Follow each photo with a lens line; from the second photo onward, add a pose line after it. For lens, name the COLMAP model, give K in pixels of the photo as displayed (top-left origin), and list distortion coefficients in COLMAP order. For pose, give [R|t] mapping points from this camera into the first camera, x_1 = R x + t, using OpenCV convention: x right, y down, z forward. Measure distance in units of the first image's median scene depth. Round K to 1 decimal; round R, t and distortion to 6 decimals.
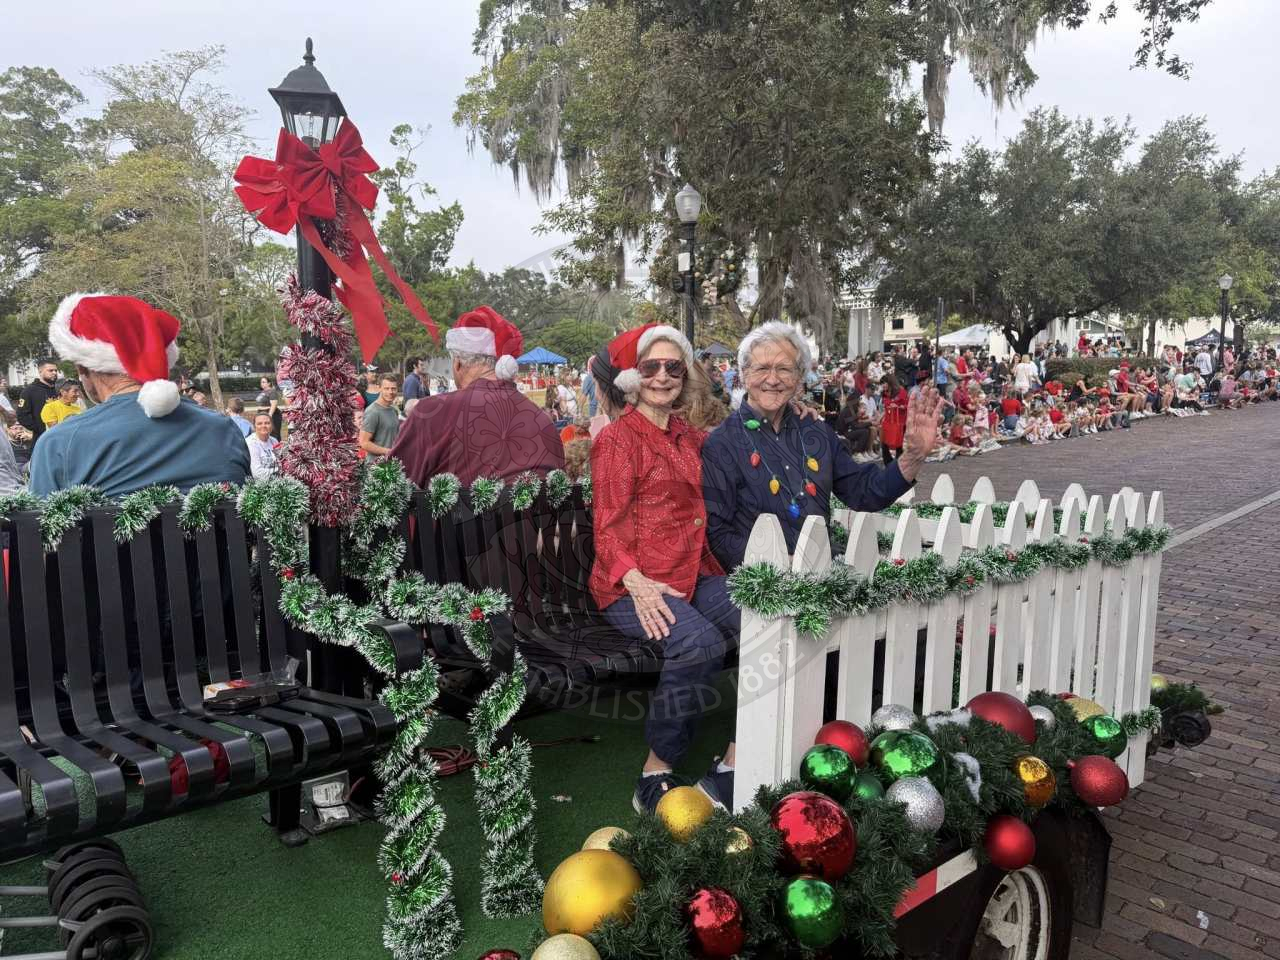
lens RADIAL K [[907.1, 0, 640.0], [0, 907.1, 480.0], [0, 0, 1]] dist [0.003609, -0.000360]
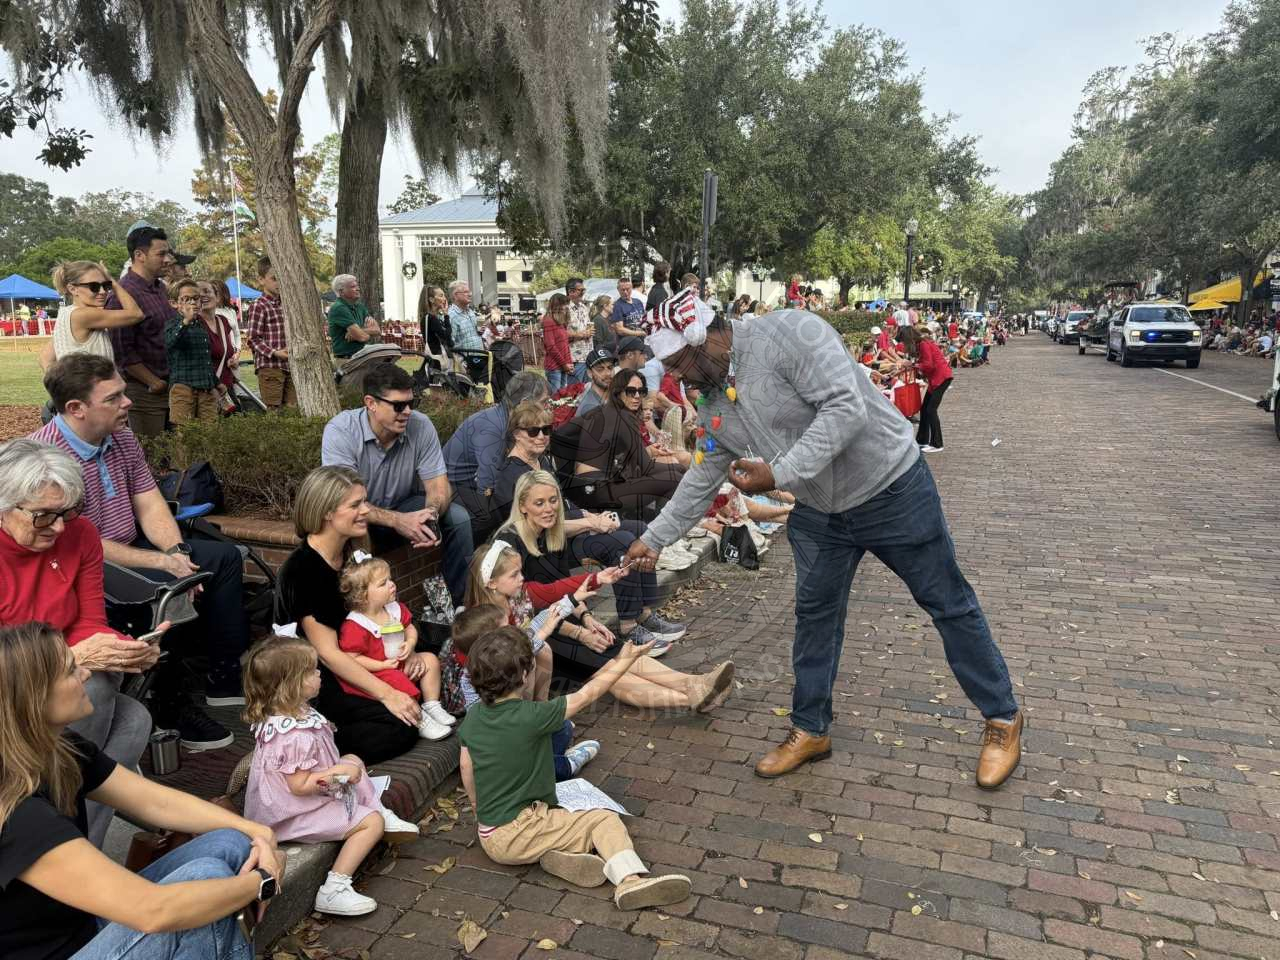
lens RADIAL K [[857.8, 0, 640.0], [0, 857.8, 480.0], [0, 0, 1]] dist [0.049098, -0.001587]
pose [[0.901322, -0.049550, 0.430306, 0.049784], [0.025413, 0.997773, 0.061665, -0.034539], [-0.432404, -0.044645, 0.900574, 0.343620]]
